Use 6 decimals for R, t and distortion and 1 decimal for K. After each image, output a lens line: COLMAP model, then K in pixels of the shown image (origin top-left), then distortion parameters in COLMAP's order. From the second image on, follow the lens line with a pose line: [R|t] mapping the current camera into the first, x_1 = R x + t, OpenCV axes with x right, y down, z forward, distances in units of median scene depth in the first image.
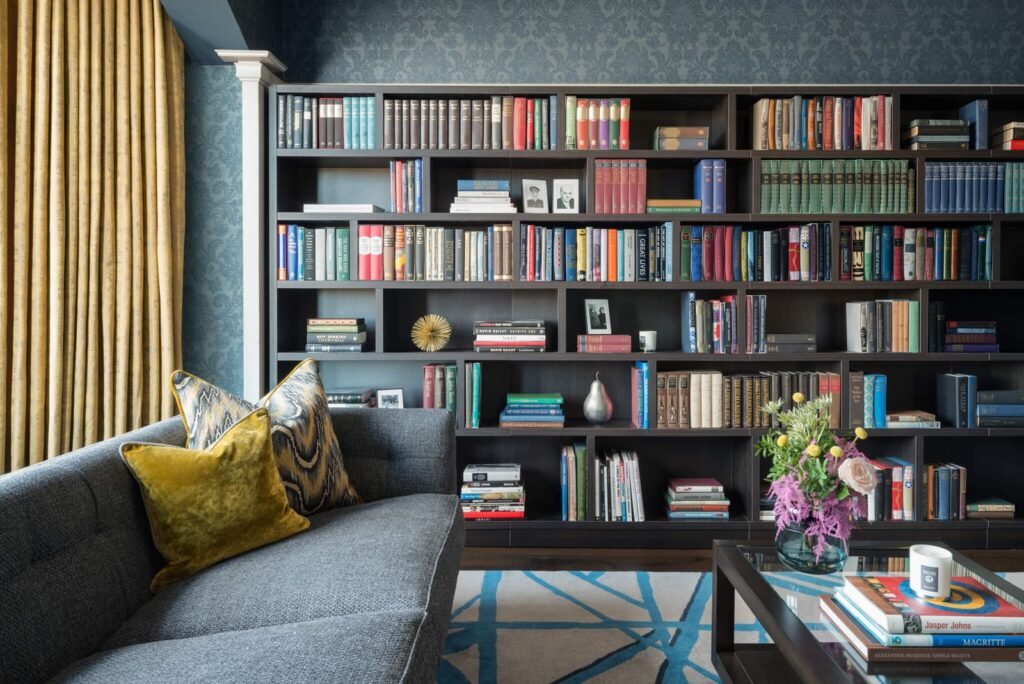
lens RADIAL K [[728.1, 0, 492.3], [0, 728.1, 306.3], [0, 0, 1]] dist [0.039954, -0.003302]
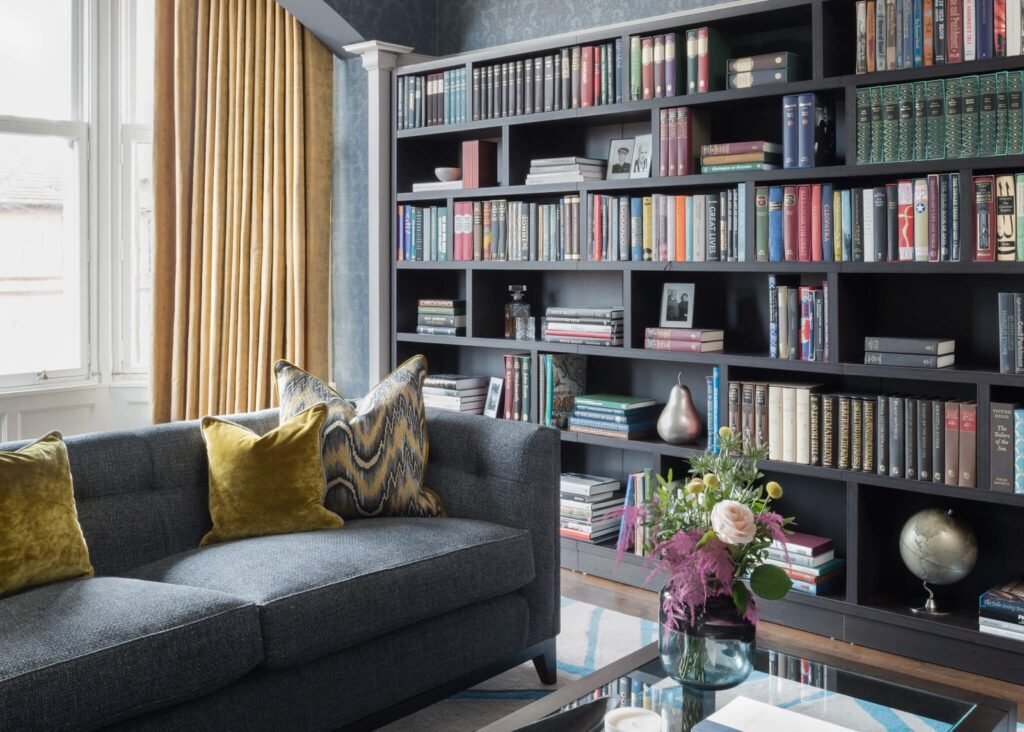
lens RADIAL K [[1062.3, 0, 523.9], [0, 1062.3, 283.8], [0, 0, 1]] dist [-0.004104, 0.000000]
pose [[0.737351, 0.013537, -0.675374, 0.817078], [-0.017666, 0.999844, 0.000754, -0.007850], [0.675279, 0.011375, 0.737475, 0.037293]]
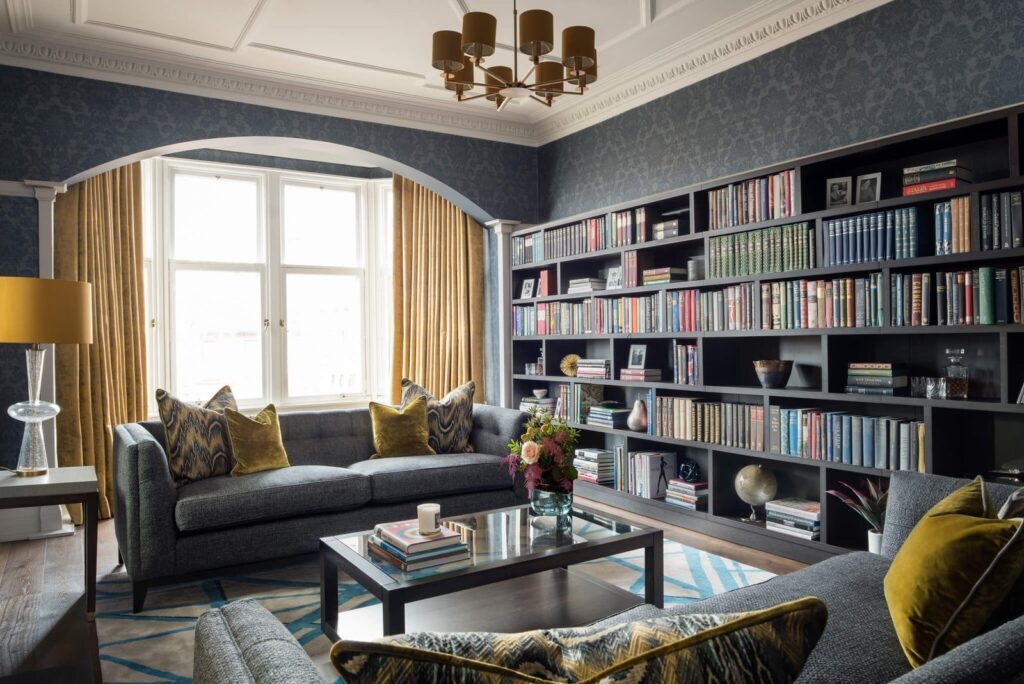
lens RADIAL K [[728.1, 0, 512.2], [0, 728.1, 352.9], [0, 0, 1]] dist [0.039954, -0.003302]
pose [[0.517822, 0.006472, -0.855464, 1.299010], [-0.004546, 0.999978, 0.004814, 0.000018], [0.855476, 0.001396, 0.517840, 0.022891]]
